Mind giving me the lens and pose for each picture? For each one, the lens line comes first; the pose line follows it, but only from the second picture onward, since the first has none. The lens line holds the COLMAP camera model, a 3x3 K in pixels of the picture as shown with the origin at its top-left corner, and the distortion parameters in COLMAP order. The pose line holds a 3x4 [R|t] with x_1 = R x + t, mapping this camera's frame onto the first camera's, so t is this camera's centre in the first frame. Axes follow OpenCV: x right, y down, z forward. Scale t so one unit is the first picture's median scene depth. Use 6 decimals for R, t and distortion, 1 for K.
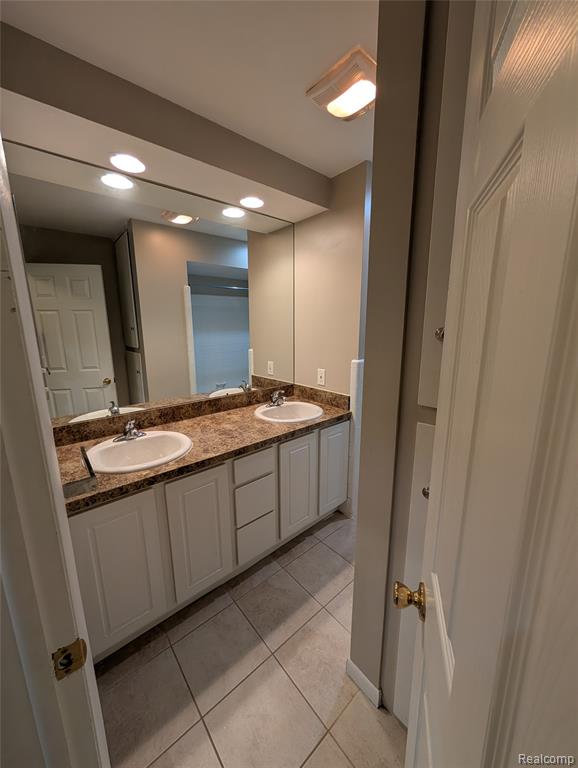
lens RADIAL K [[291.8, 0, 288.7], [0, 291.8, 382.8], [0, 0, 1]] dist [-0.000684, -0.000062]
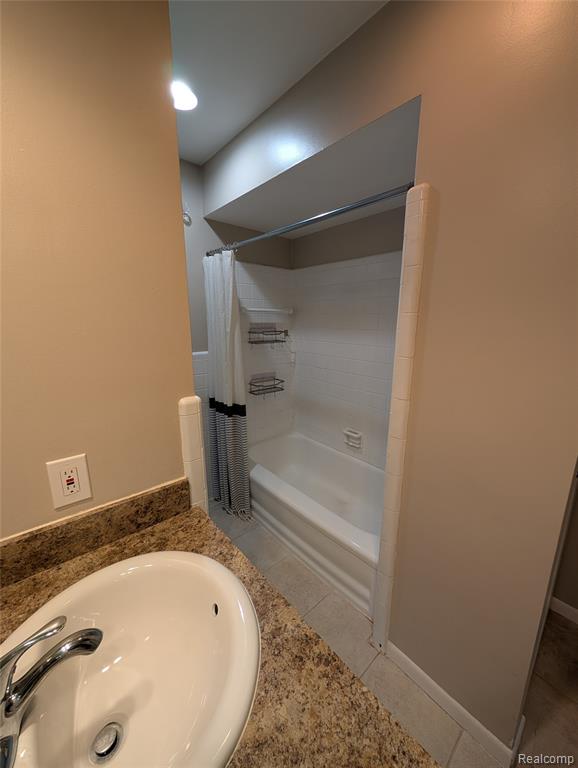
lens RADIAL K [[291.8, 0, 290.6], [0, 291.8, 383.9], [0, 0, 1]] dist [-0.000684, -0.000062]
pose [[-0.009995, -0.211793, 0.977263, -0.187721], [0.190018, 0.959102, 0.209801, -0.147949], [-0.981730, 0.187794, 0.030658, 0.747753]]
